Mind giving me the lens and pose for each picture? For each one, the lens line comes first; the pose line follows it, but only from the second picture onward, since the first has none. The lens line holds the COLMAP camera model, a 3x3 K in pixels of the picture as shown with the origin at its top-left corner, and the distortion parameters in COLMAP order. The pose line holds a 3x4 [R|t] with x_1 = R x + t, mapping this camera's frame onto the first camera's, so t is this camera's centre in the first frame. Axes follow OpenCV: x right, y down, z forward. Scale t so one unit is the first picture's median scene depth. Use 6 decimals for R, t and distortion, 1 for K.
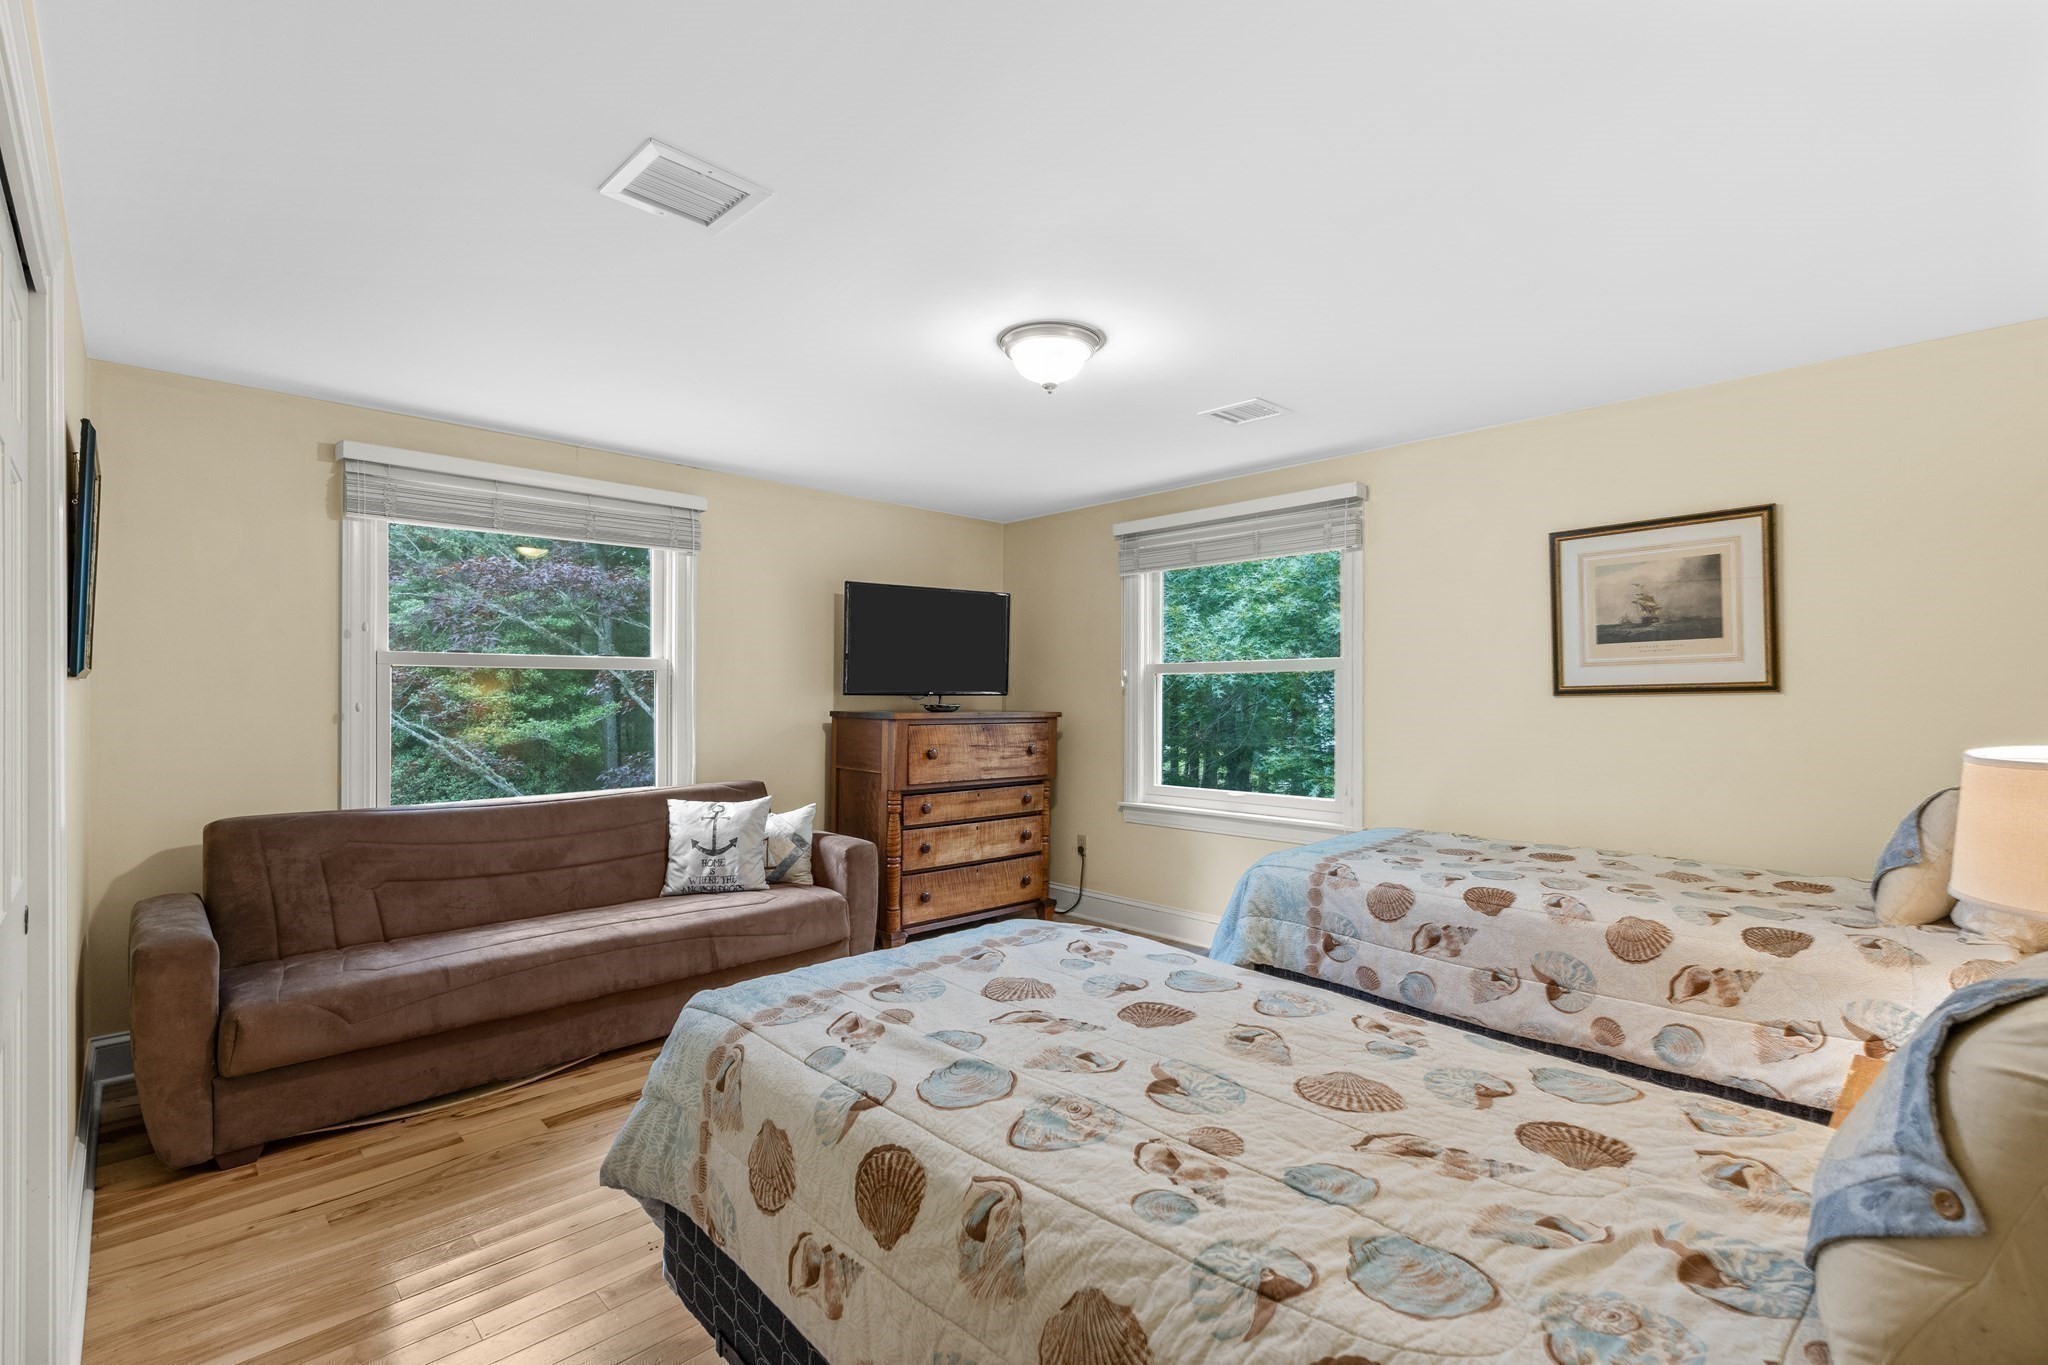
lens RADIAL K [[919.6, 0, 1027.1], [0, 919.6, 692.8], [0, 0, 1]] dist [-0.004729, 0.000774]
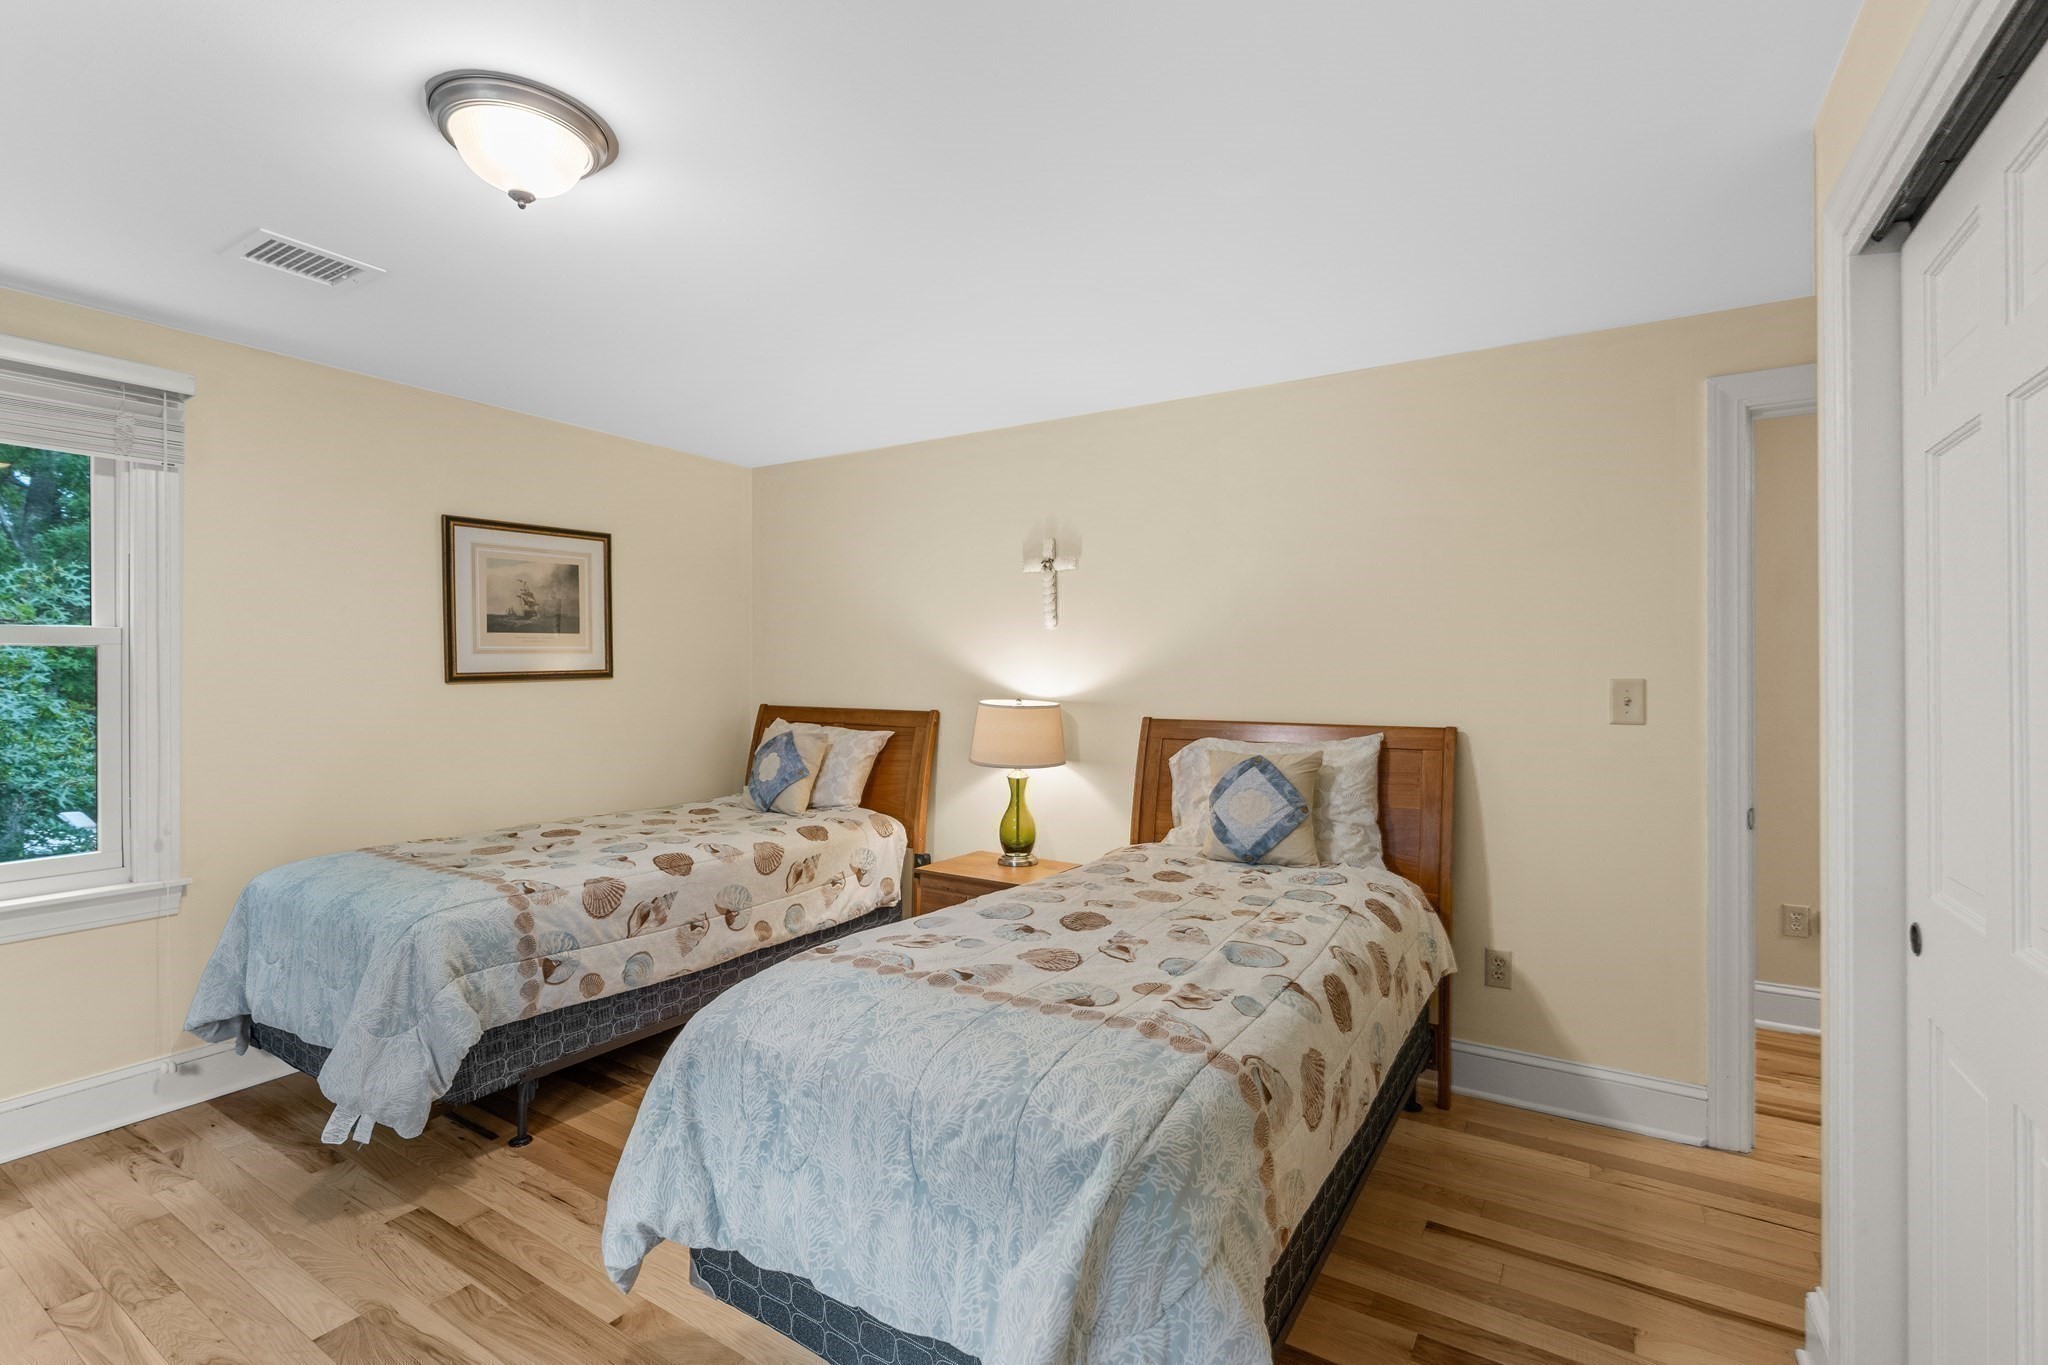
lens RADIAL K [[919.6, 0, 1026.2], [0, 919.6, 669.9], [0, 0, 1]] dist [-0.004729, 0.000774]
pose [[-0.237082, 0.003976, 0.971482, -0.600991], [0.002163, 0.999991, -0.003565, -0.006079], [-0.971487, 0.001256, -0.237088, 0.735030]]
